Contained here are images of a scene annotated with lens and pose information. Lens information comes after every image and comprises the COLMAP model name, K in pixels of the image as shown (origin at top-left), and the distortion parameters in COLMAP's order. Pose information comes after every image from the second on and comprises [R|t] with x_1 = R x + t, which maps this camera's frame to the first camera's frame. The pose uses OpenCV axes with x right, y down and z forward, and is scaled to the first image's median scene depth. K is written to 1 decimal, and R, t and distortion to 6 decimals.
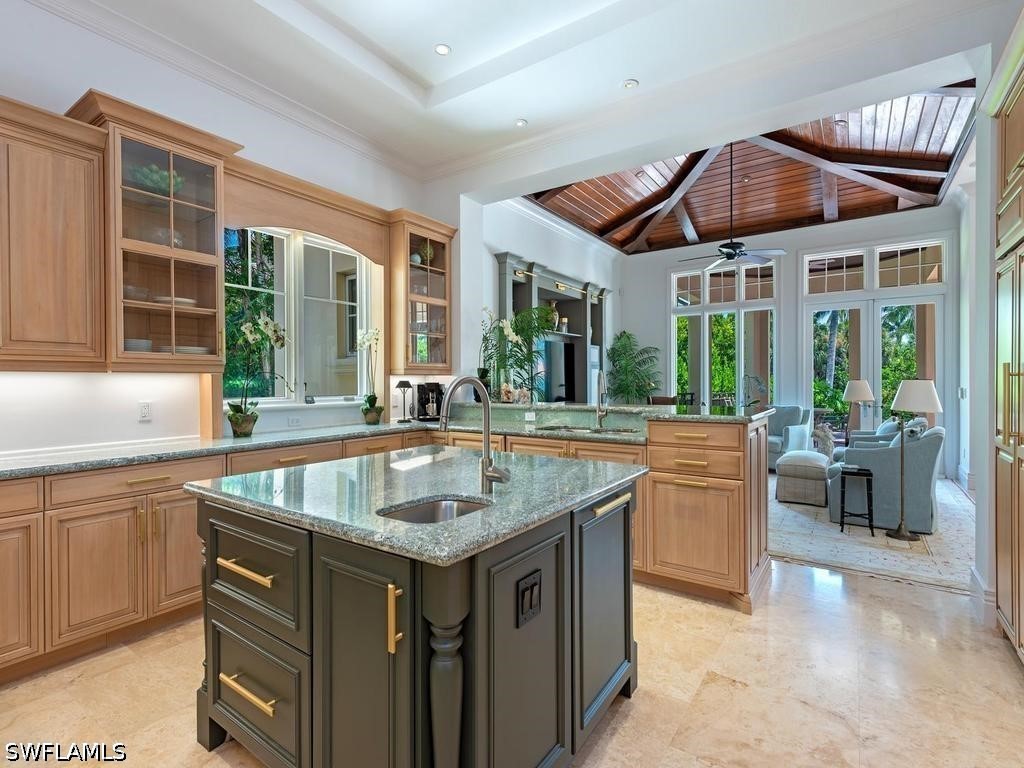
lens RADIAL K [[487.1, 0, 512.0], [0, 487.1, 384.0], [0, 0, 1]] dist [0.000914, 0.000115]
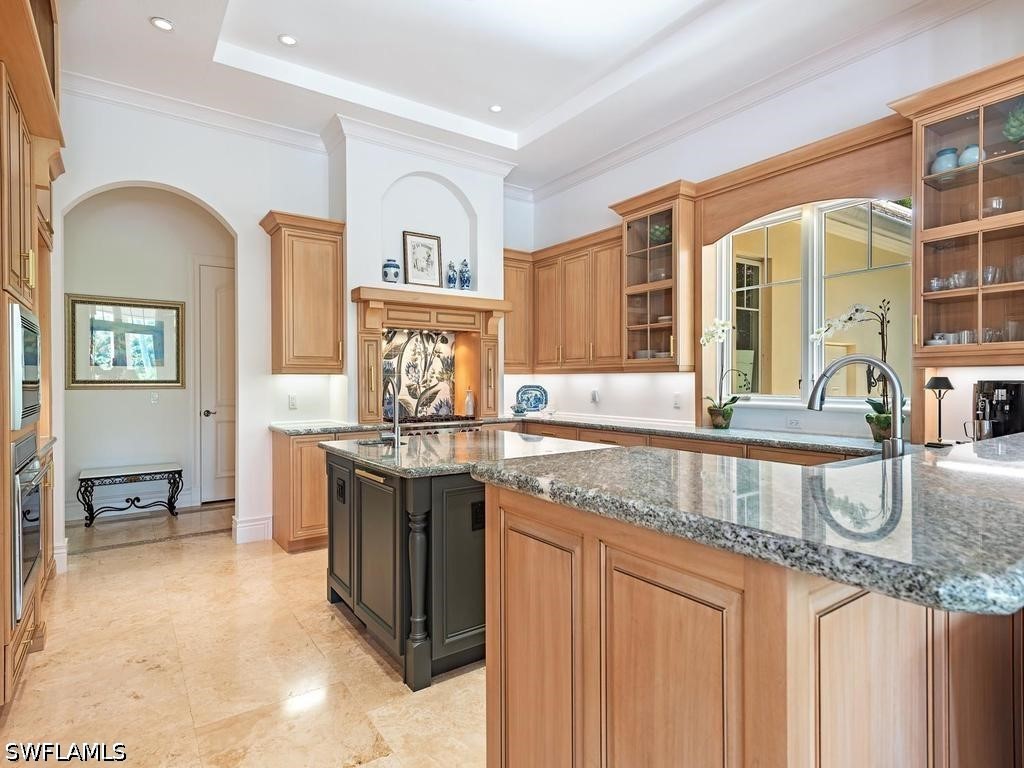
lens RADIAL K [[542.4, 0, 512.0], [0, 542.4, 384.0], [0, 0, 1]] dist [0.001680, 0.000357]
pose [[-0.342570, 0.010232, -0.939437, 0.763635], [-0.002919, 0.999924, 0.011956, -0.005920], [0.939488, 0.006838, -0.342514, 0.983272]]
